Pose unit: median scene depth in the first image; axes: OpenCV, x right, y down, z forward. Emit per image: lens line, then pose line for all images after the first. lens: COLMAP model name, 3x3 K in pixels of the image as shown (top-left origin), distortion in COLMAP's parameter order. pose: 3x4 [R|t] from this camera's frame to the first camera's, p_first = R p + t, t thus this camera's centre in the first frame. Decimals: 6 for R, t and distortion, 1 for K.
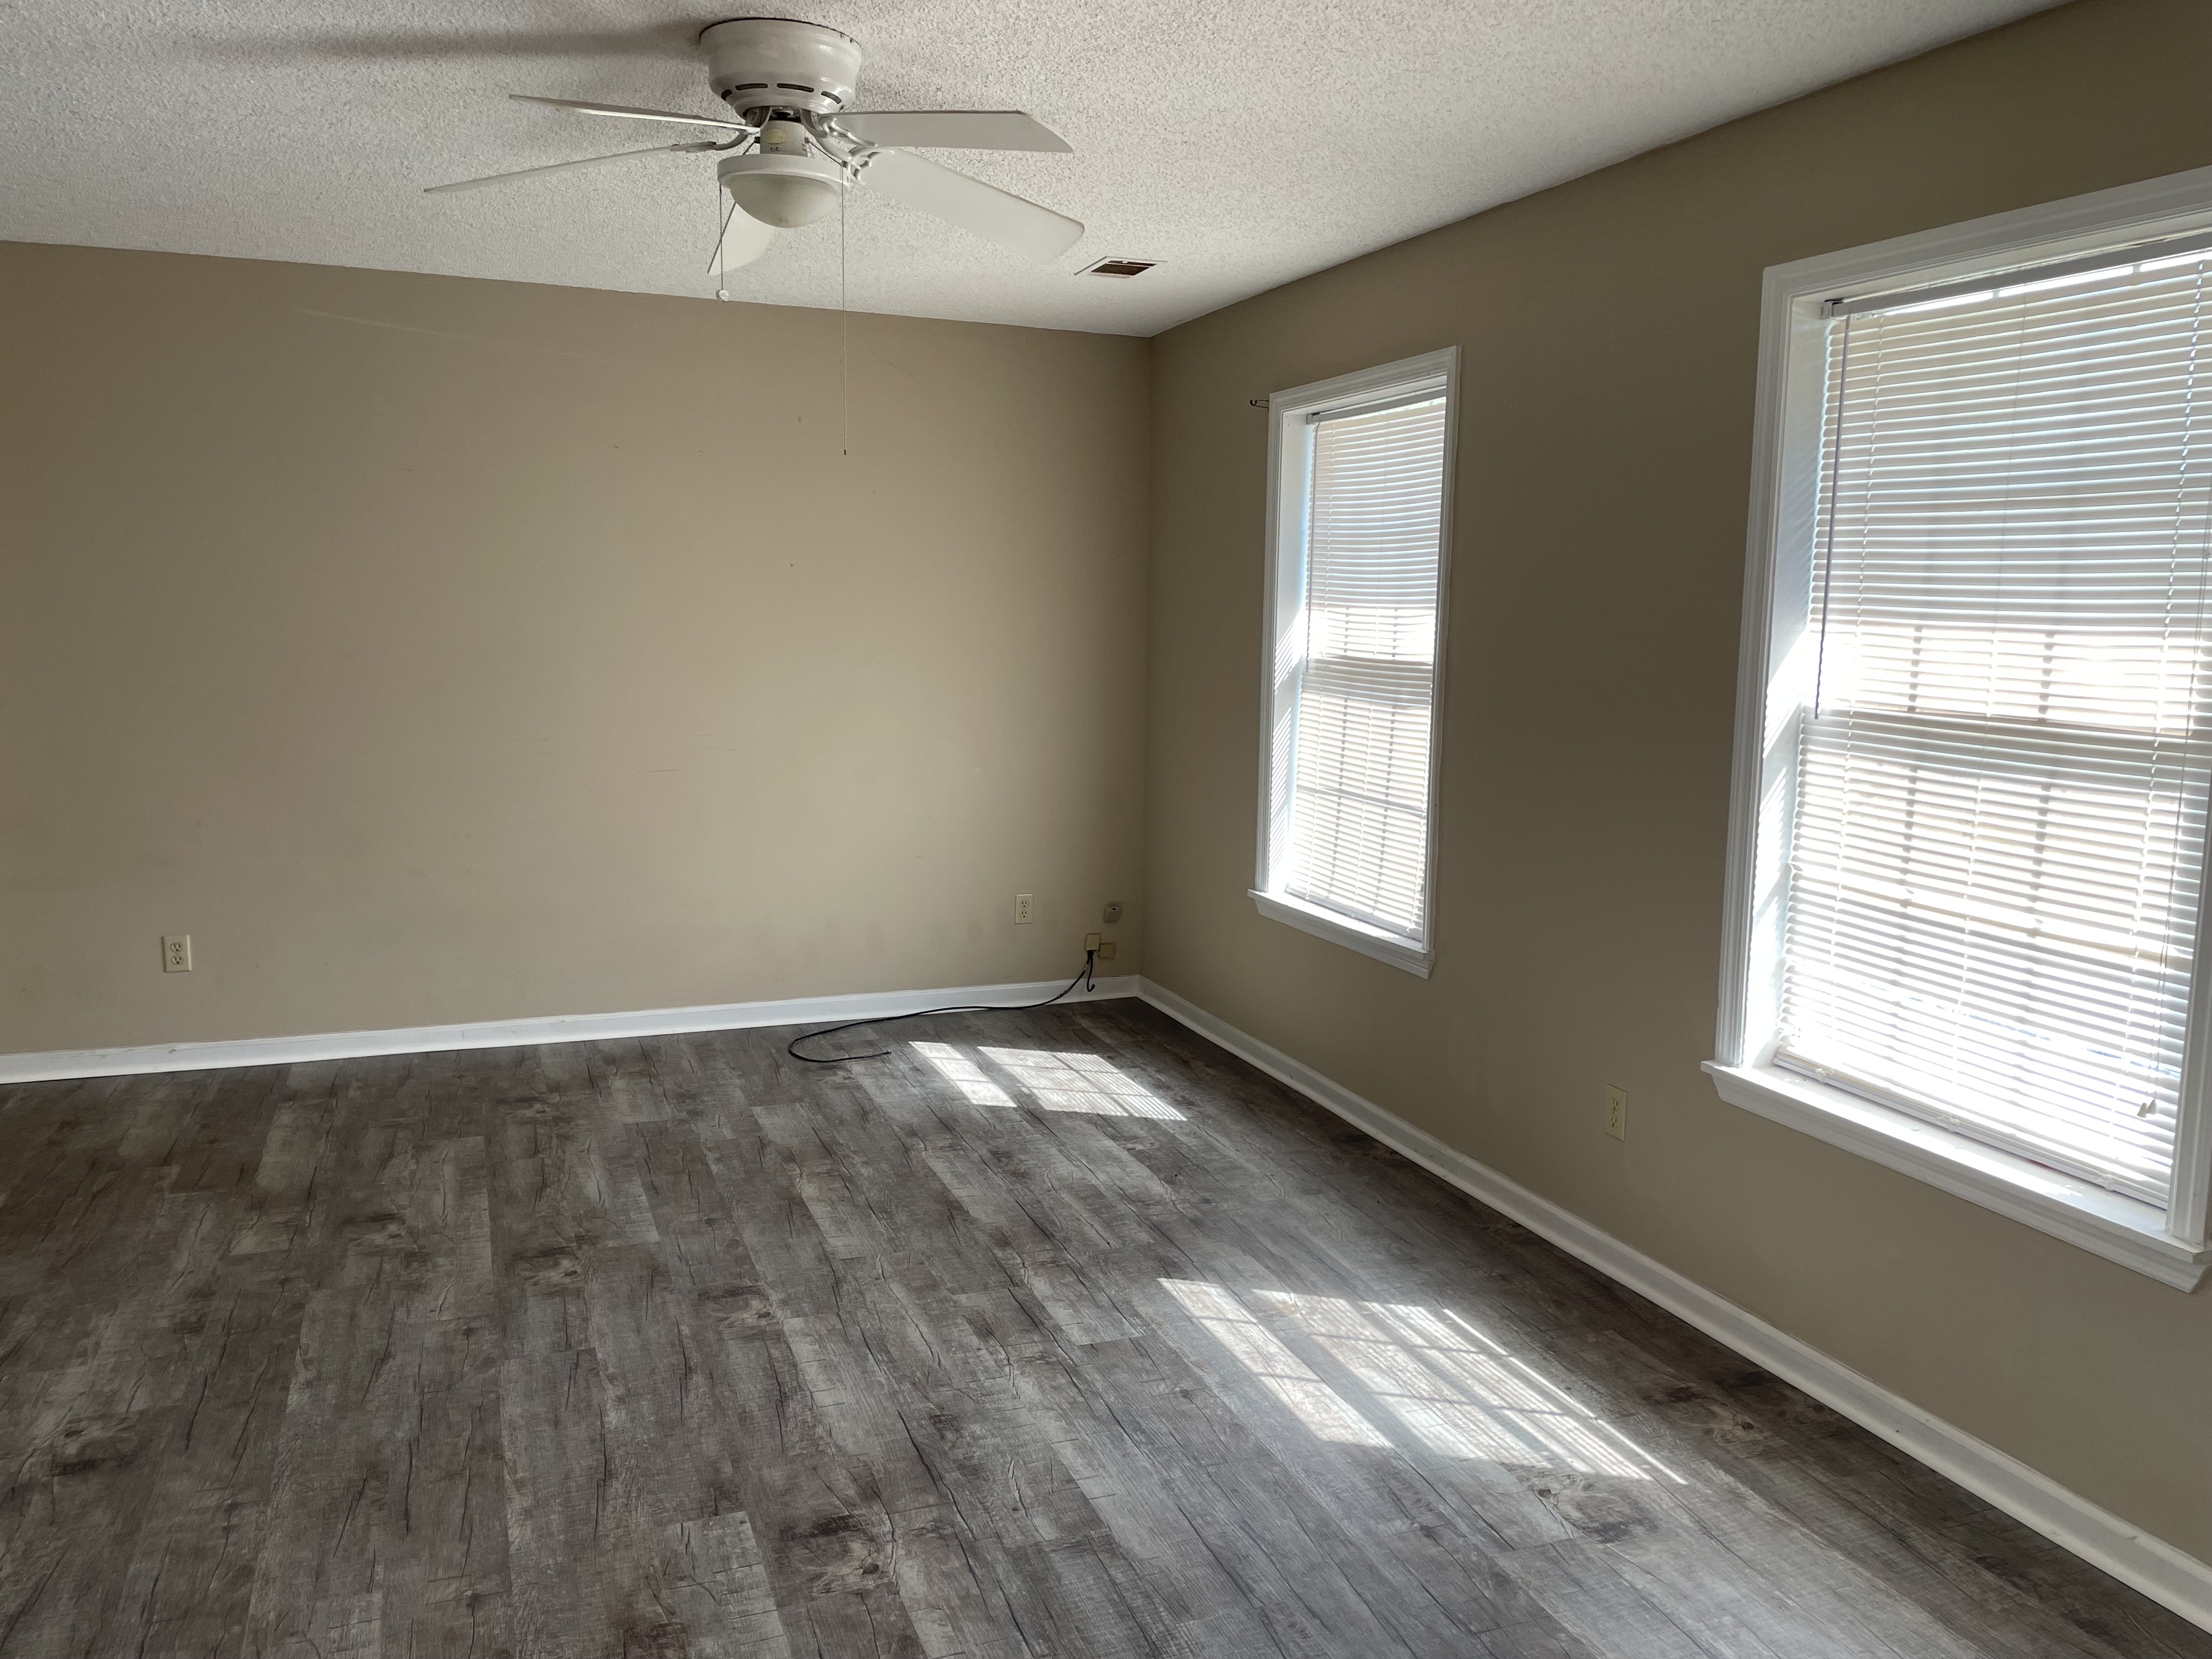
lens RADIAL K [[1672.5, 0, 1105.5], [0, 1672.5, 819.1], [0, 0, 1]] dist [0.082419, -0.085025]
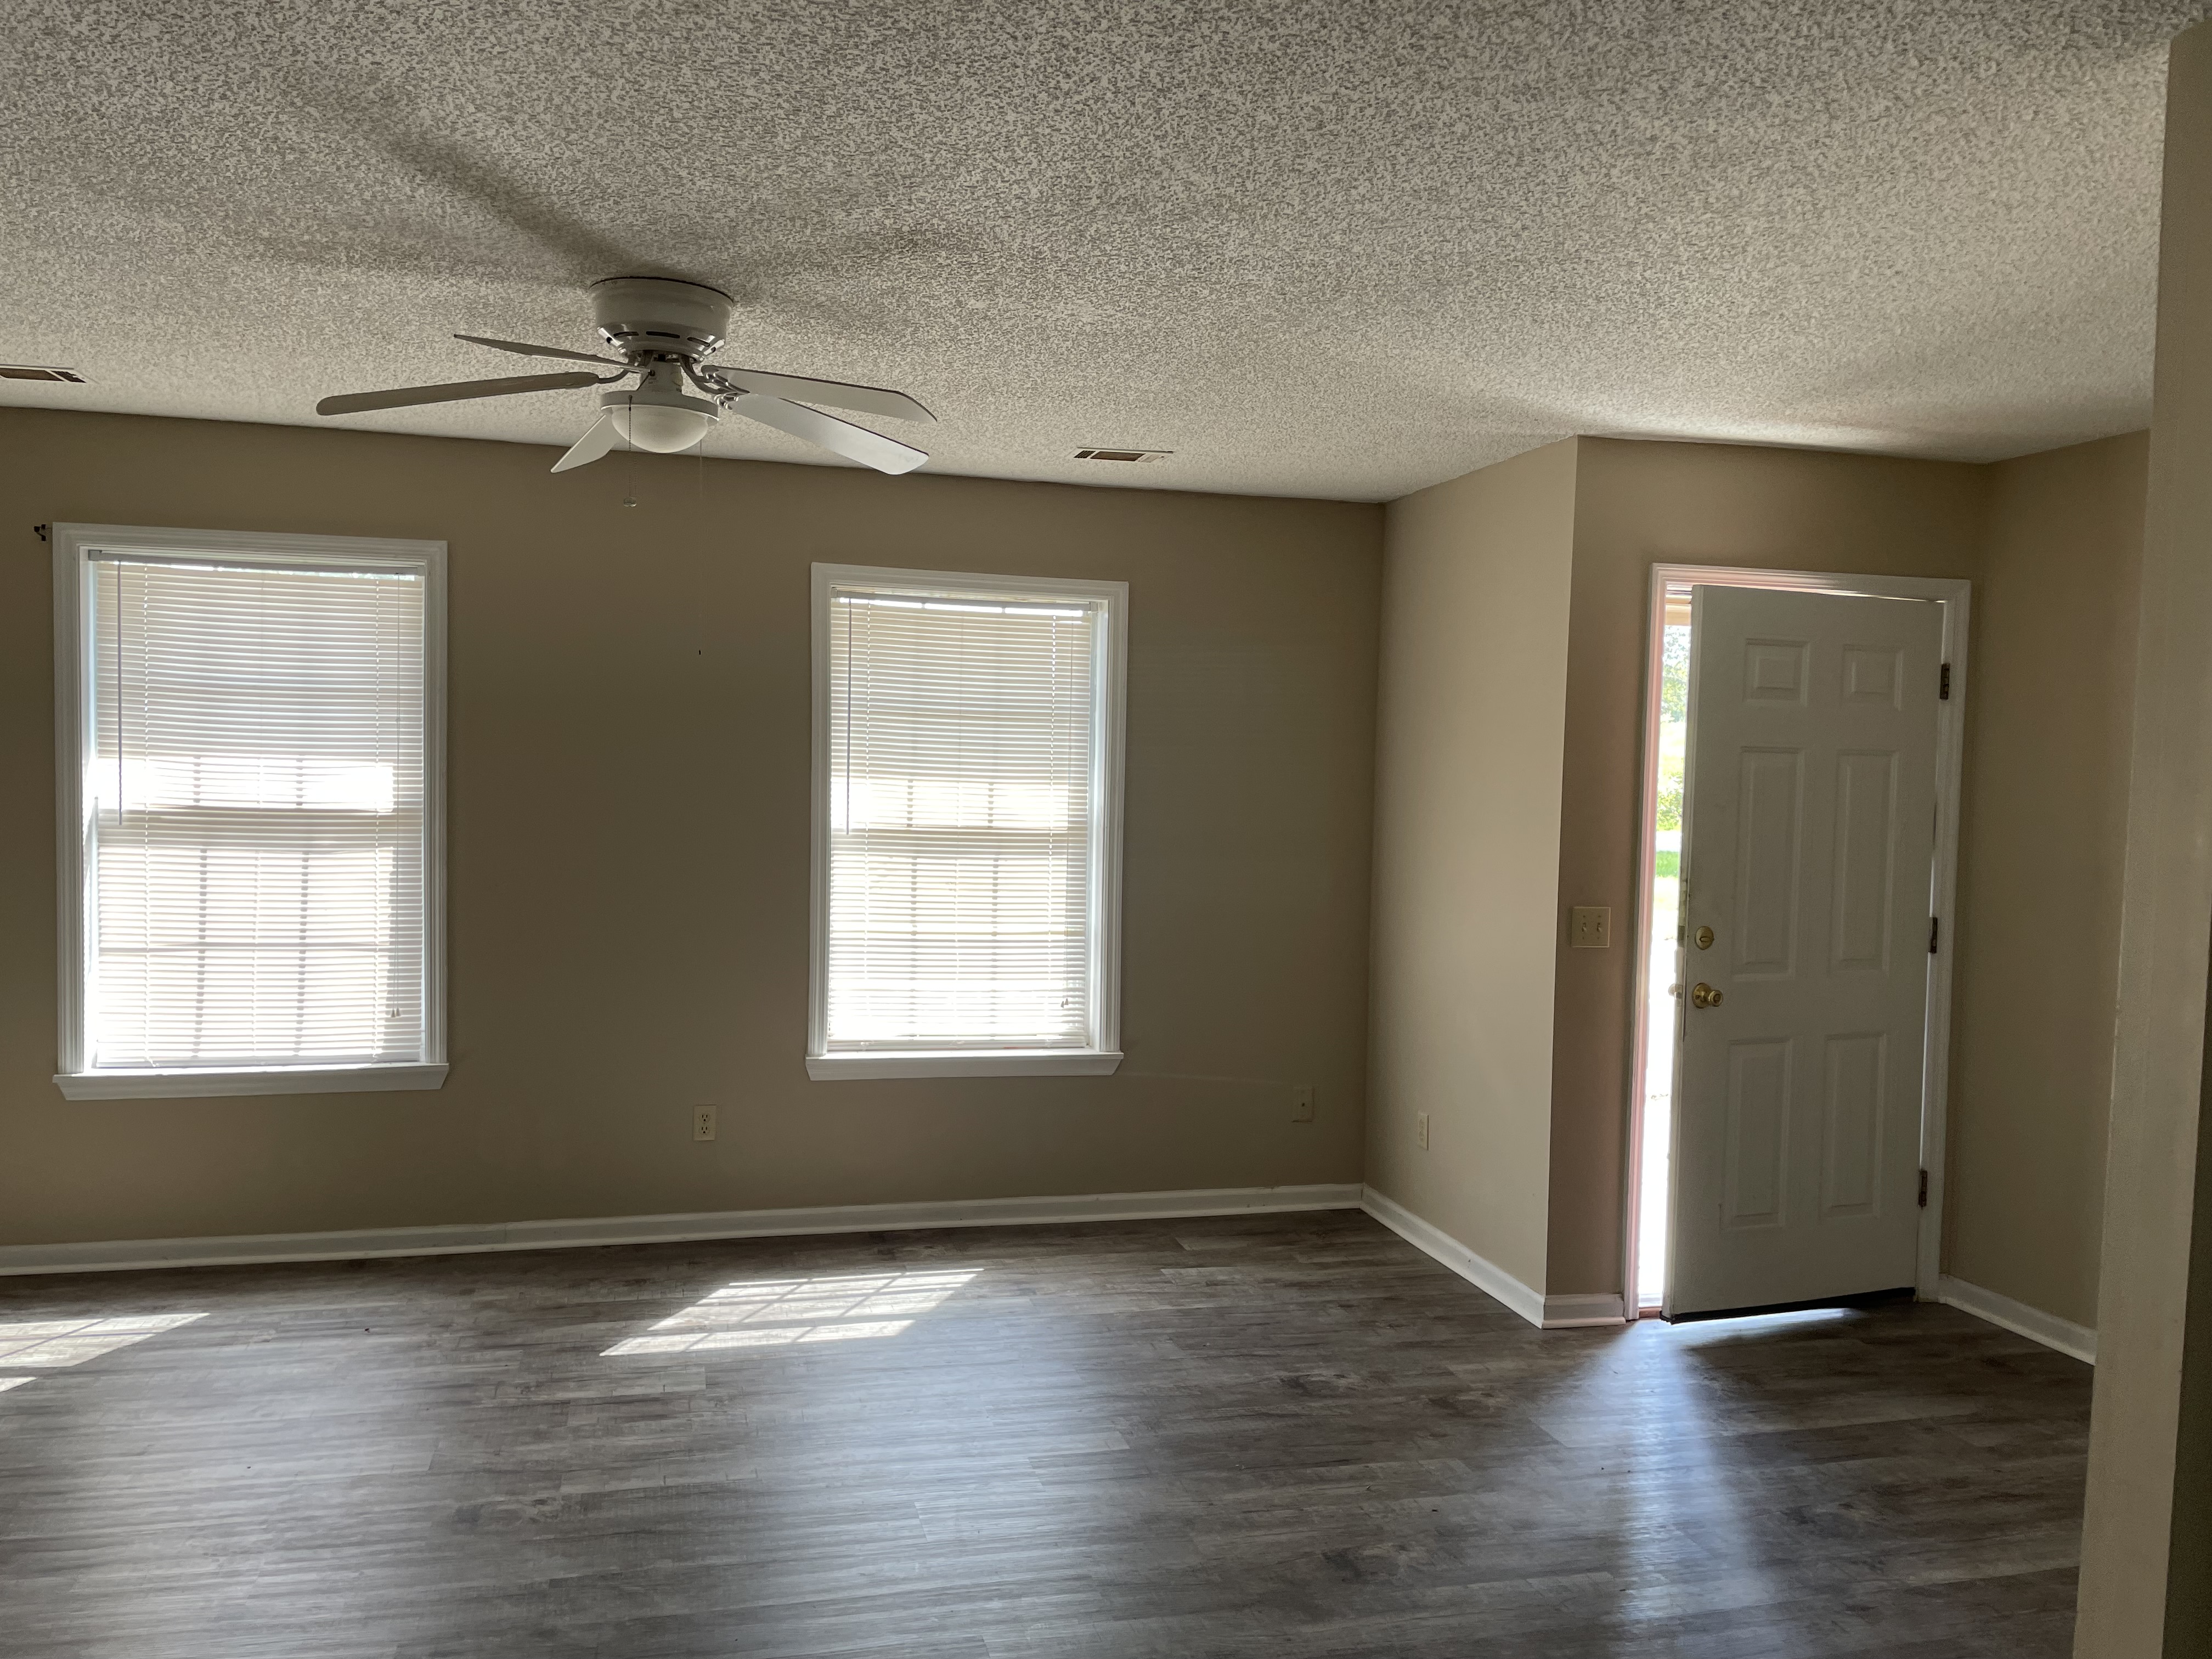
lens RADIAL K [[1672.5, 0, 1070.0], [0, 1672.5, 828.7], [0, 0, 1]] dist [0.082419, -0.085025]
pose [[0.115098, -0.045501, 0.992311, -1.201989], [0.106943, 0.993712, 0.033161, -0.096512], [-0.987581, 0.102304, 0.119240, 0.587648]]
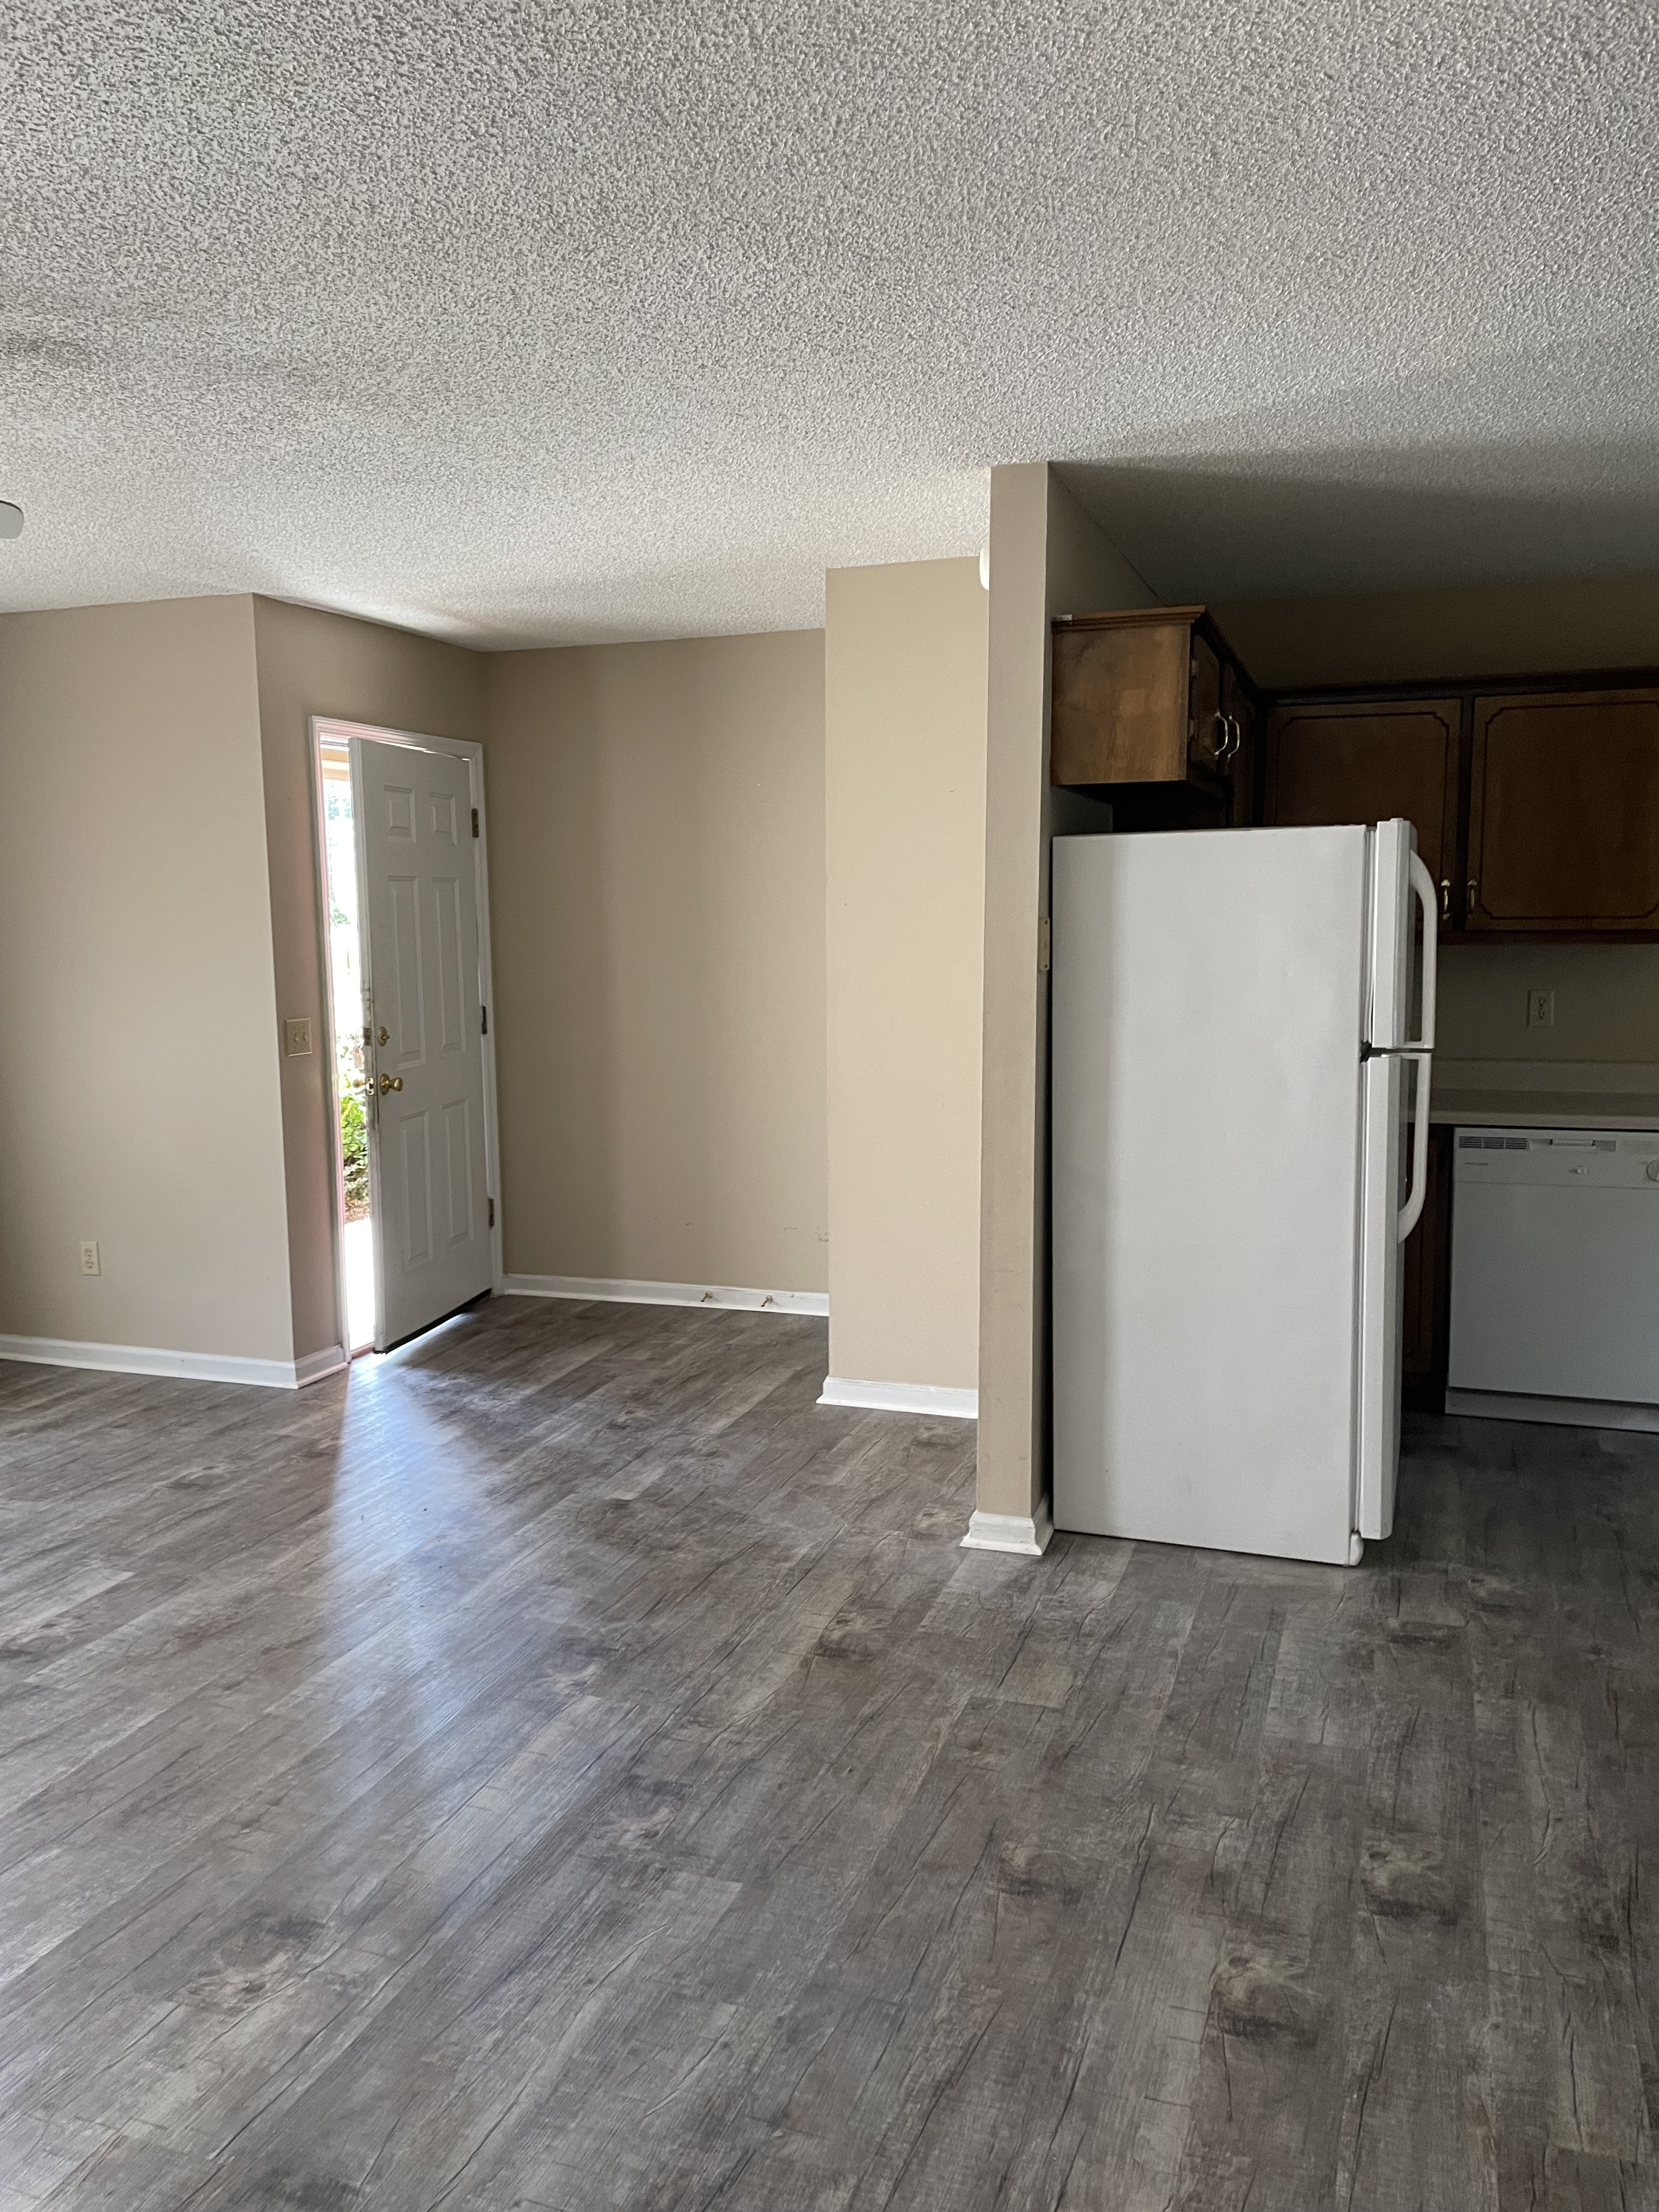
lens RADIAL K [[1672.5, 0, 828.0], [0, 1672.5, 1118.6], [0, 0, 1]] dist [0.082419, -0.085025]
pose [[-0.760766, -0.084520, 0.643500, -1.184956], [0.089297, 0.968424, 0.232767, -0.177484], [-0.642855, 0.234543, -0.729197, 1.209639]]
